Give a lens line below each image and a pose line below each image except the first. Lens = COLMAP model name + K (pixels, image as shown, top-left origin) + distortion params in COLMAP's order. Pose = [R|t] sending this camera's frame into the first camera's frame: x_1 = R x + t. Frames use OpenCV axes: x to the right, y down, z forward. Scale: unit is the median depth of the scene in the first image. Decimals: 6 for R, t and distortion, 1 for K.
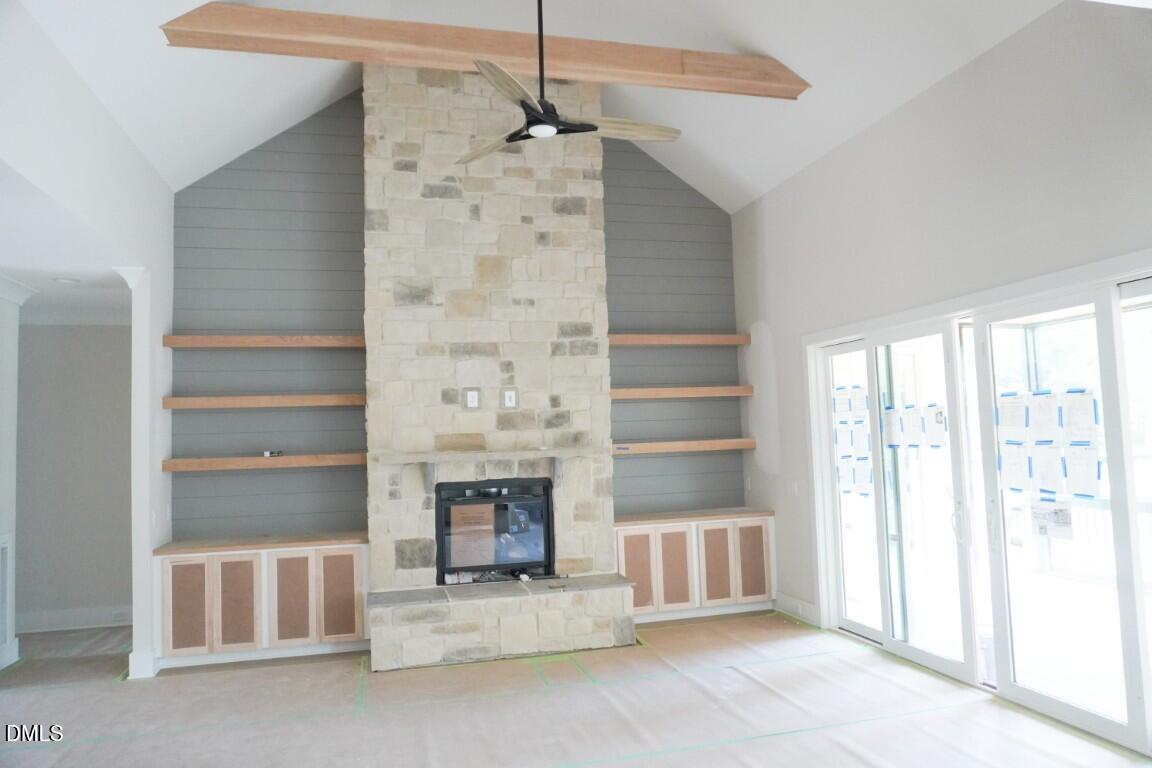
lens RADIAL K [[780.0, 0, 576.0], [0, 780.0, 384.0], [0, 0, 1]] dist [0.000156, -0.000008]
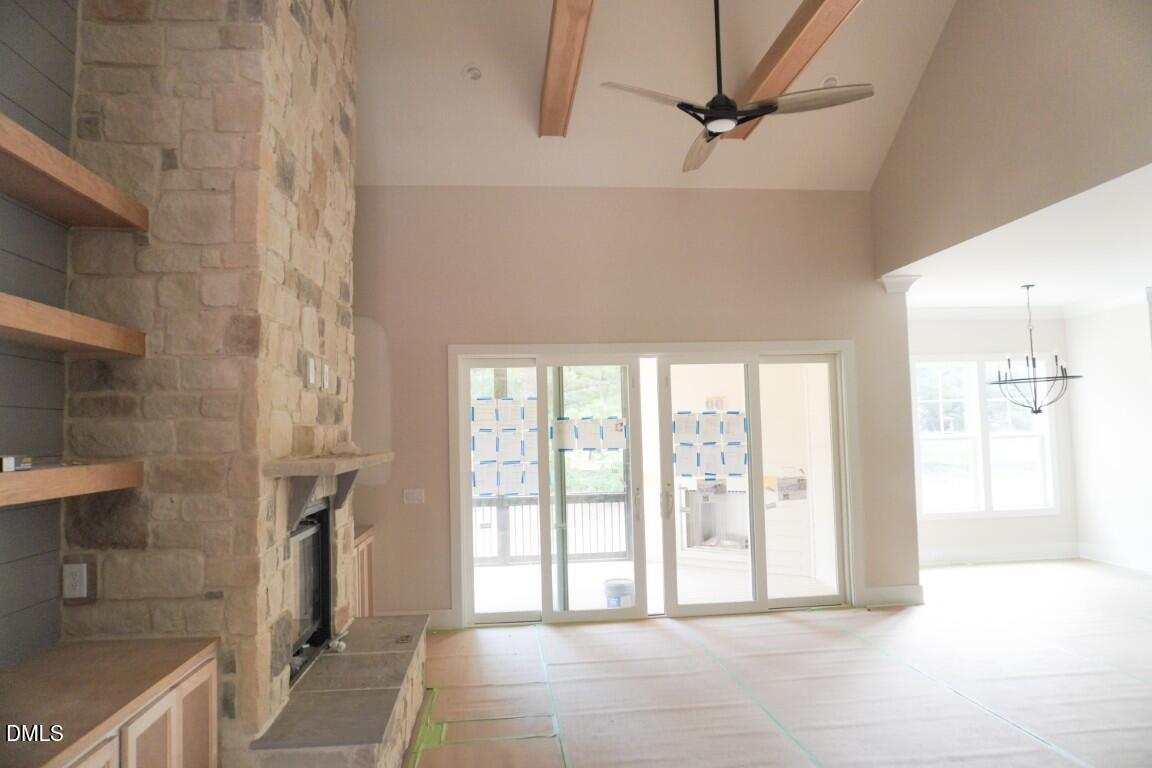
lens RADIAL K [[785.1, 0, 575.7], [0, 785.1, 407.9], [0, 0, 1]] dist [-0.000655, -0.000059]
pose [[0.154936, 0.063655, 0.985872, -0.977988], [-0.048615, 0.997204, -0.056746, 0.100390], [-0.986728, -0.039136, 0.157597, 0.961117]]
